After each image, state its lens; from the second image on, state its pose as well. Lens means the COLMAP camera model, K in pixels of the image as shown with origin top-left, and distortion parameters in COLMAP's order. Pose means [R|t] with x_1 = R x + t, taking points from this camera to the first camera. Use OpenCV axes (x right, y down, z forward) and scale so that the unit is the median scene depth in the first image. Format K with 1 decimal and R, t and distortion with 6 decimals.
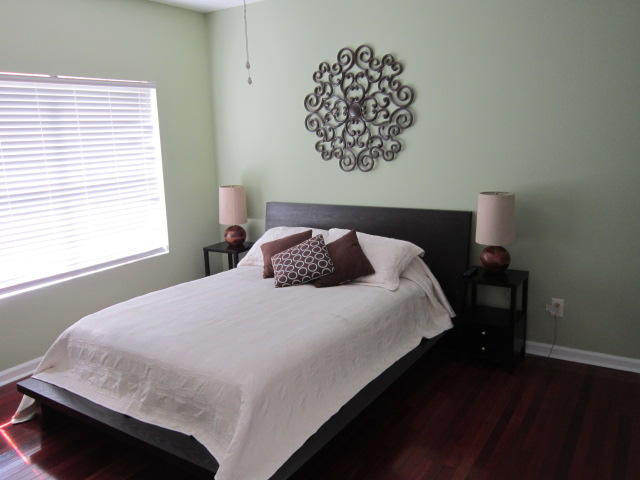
lens RADIAL K [[526.6, 0, 320.3], [0, 526.6, 237.9], [0, 0, 1]] dist [-0.041473, 0.011245]
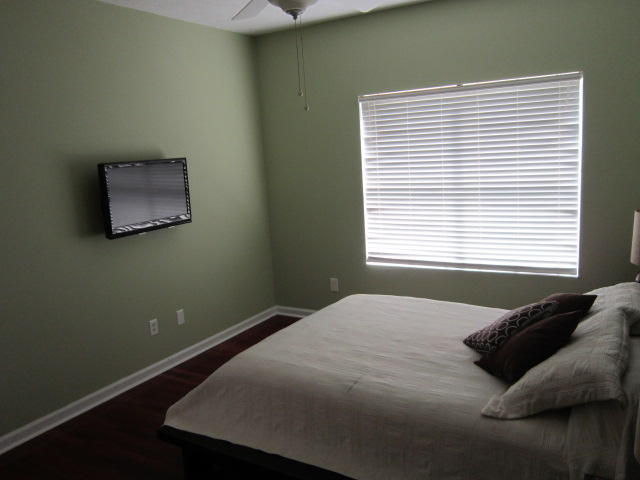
lens RADIAL K [[526.6, 0, 320.8], [0, 526.6, 241.8], [0, 0, 1]] dist [-0.041473, 0.011245]
pose [[0.045381, 0.208226, -0.977027, 0.600269], [-0.134927, 0.970350, 0.200536, -0.168621], [0.989816, 0.122727, 0.072131, 0.653356]]
